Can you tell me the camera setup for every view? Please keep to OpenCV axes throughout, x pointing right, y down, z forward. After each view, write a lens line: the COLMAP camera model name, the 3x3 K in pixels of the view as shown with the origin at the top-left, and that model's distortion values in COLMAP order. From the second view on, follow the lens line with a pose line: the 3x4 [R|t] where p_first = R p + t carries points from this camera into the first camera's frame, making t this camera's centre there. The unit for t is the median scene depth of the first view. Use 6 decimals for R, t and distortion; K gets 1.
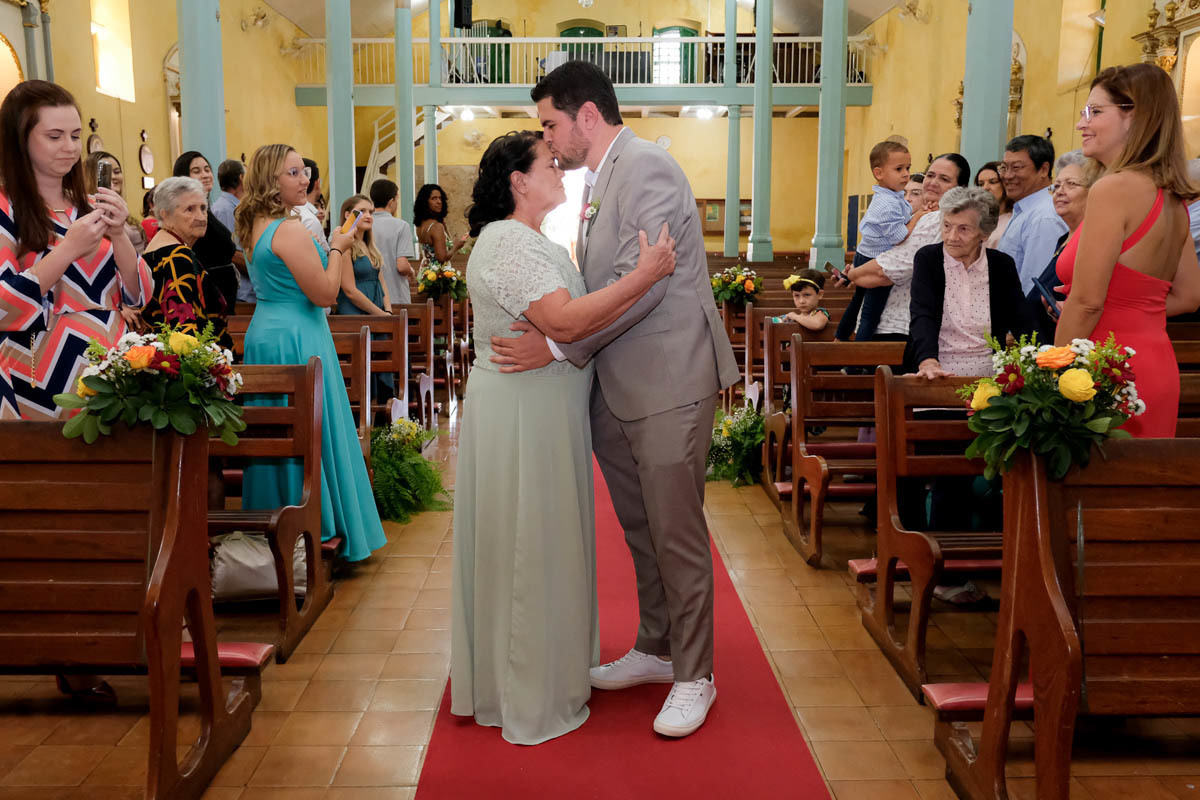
lens RADIAL K [[1021.3, 0, 600.0], [0, 1021.3, 400.0], [0, 0, 1]] dist [-0.028933, 0.020173]
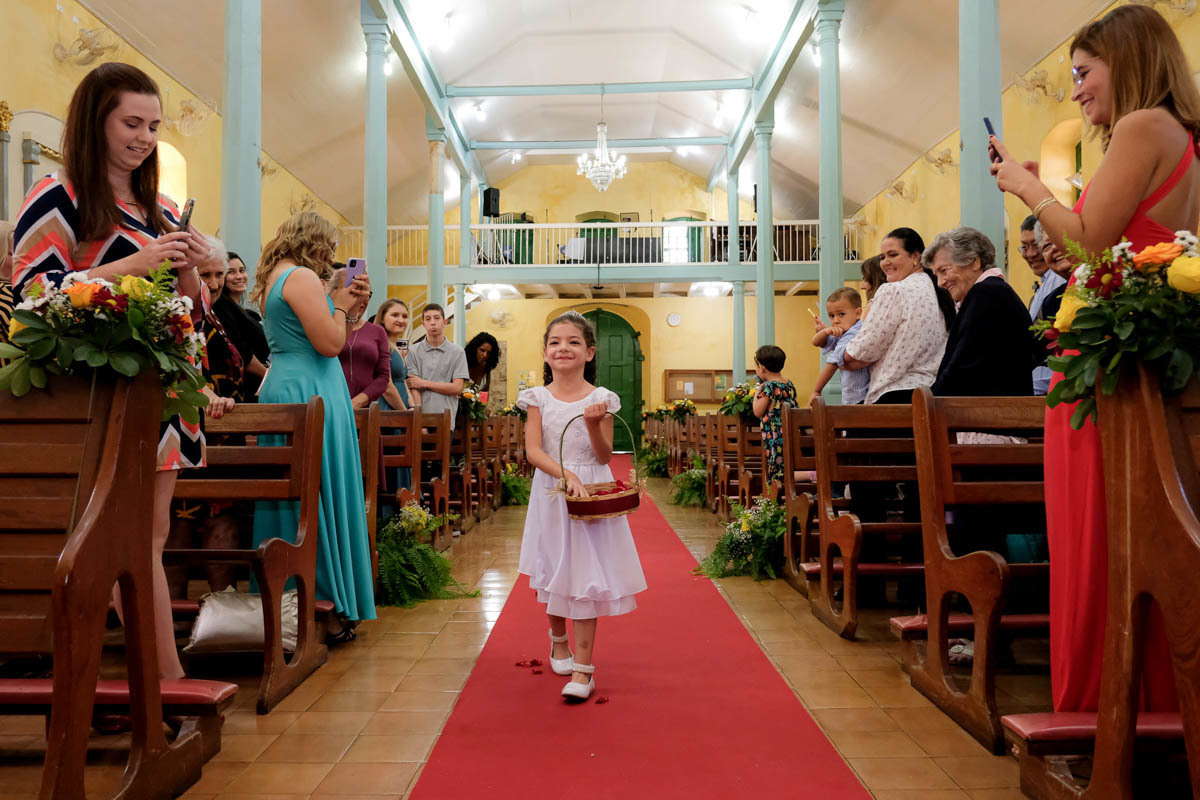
lens RADIAL K [[943.8, 0, 601.3], [0, 943.8, 420.3], [0, 0, 1]] dist [-0.030891, 0.011811]
pose [[0.999854, -0.006069, -0.015987, 0.001055], [0.003311, 0.985914, -0.167221, 0.061666], [0.016776, 0.167144, 0.985790, 0.072511]]
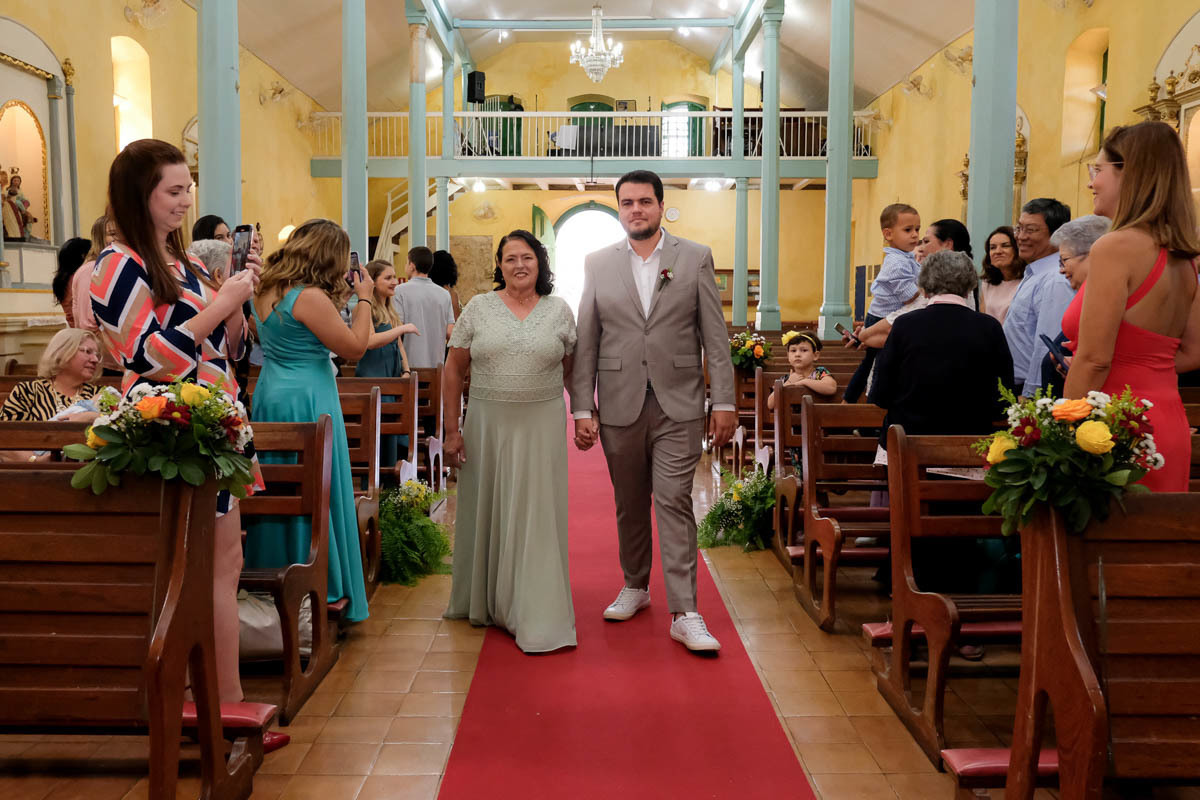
lens RADIAL K [[1021.3, 0, 600.0], [0, 1021.3, 400.0], [0, 0, 1]] dist [-0.028933, 0.020173]
pose [[0.999959, 0.003885, -0.008179, -0.001096], [-0.004438, 0.997629, -0.068682, 0.005215], [0.007893, 0.068716, 0.997605, 0.001971]]
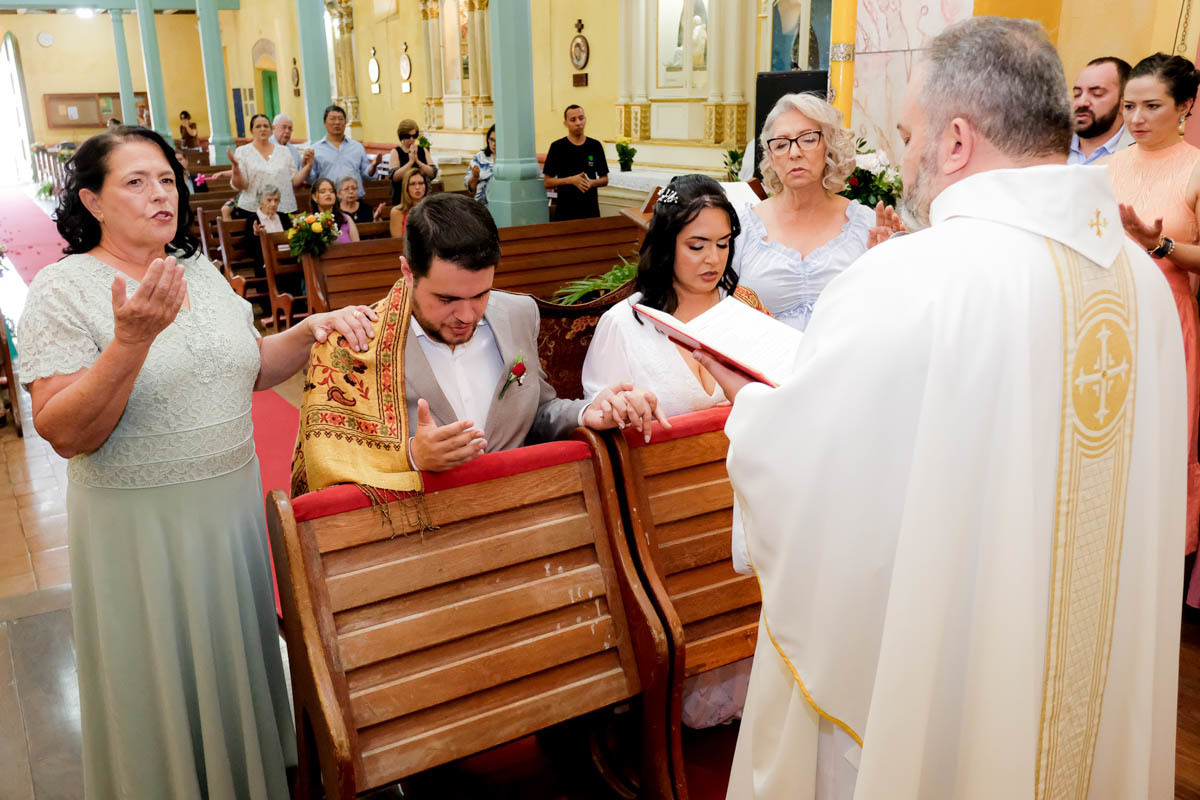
lens RADIAL K [[1064.0, 0, 533.5], [0, 1064.0, 441.6], [0, 0, 1]] dist [-0.001278, -0.005418]
pose [[0.878834, -0.174098, 0.444231, -0.154669], [0.105248, 0.978854, 0.175406, 0.036739], [-0.465375, -0.107398, 0.878574, -0.667145]]
